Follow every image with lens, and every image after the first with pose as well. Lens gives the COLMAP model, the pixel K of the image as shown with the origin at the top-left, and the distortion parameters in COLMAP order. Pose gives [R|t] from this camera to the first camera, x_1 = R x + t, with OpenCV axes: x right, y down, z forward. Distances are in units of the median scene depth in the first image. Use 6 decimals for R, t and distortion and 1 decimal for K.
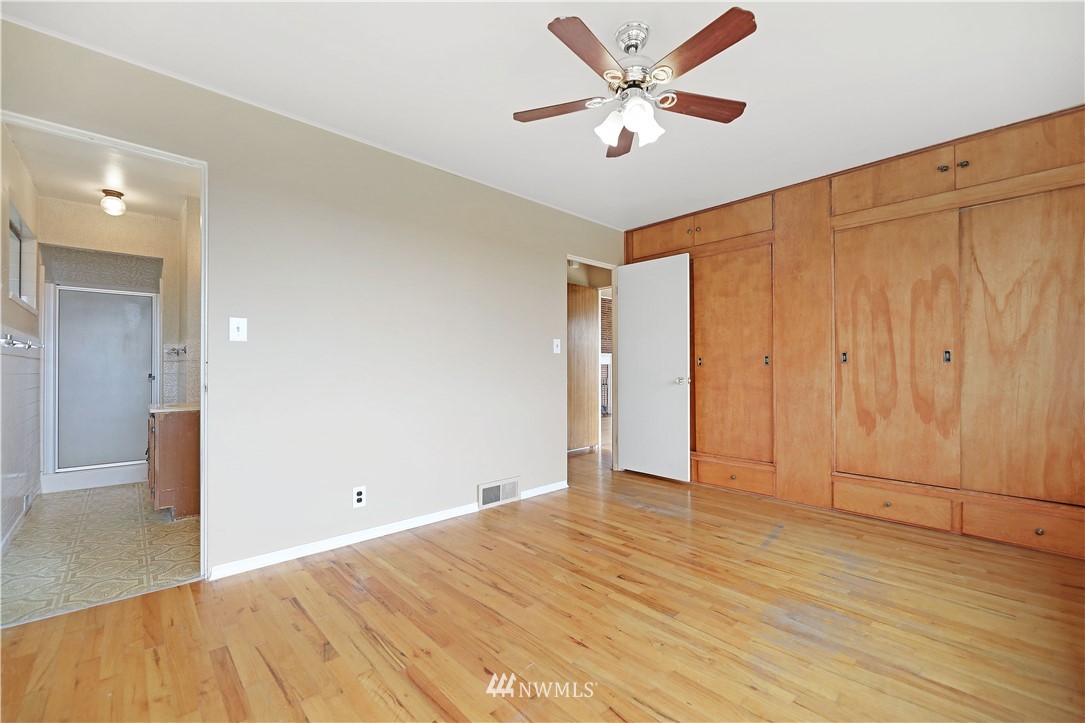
lens RADIAL K [[454.1, 0, 546.4], [0, 454.1, 366.0], [0, 0, 1]] dist [0.006506, -0.002365]
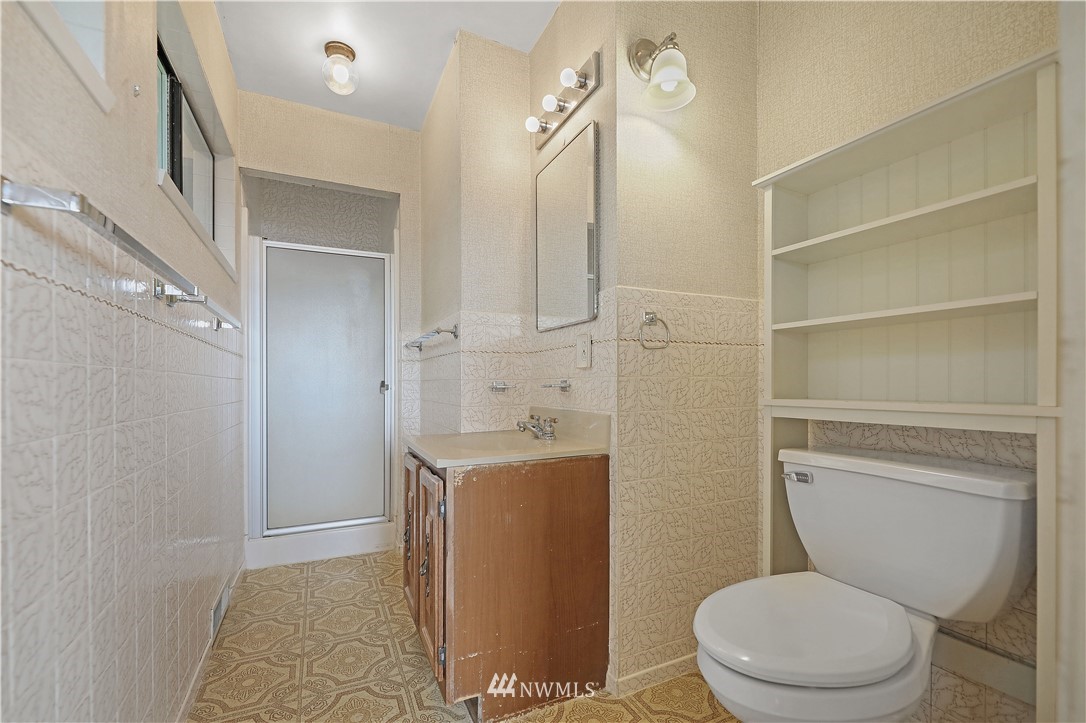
lens RADIAL K [[454.5, 0, 537.3], [0, 454.5, 382.9], [0, 0, 1]] dist [0.006506, -0.002365]
pose [[0.955737, -0.002139, -0.294215, -0.524257], [0.003354, 0.999988, 0.003625, 0.019926], [0.294203, -0.004451, 0.955732, 0.506226]]
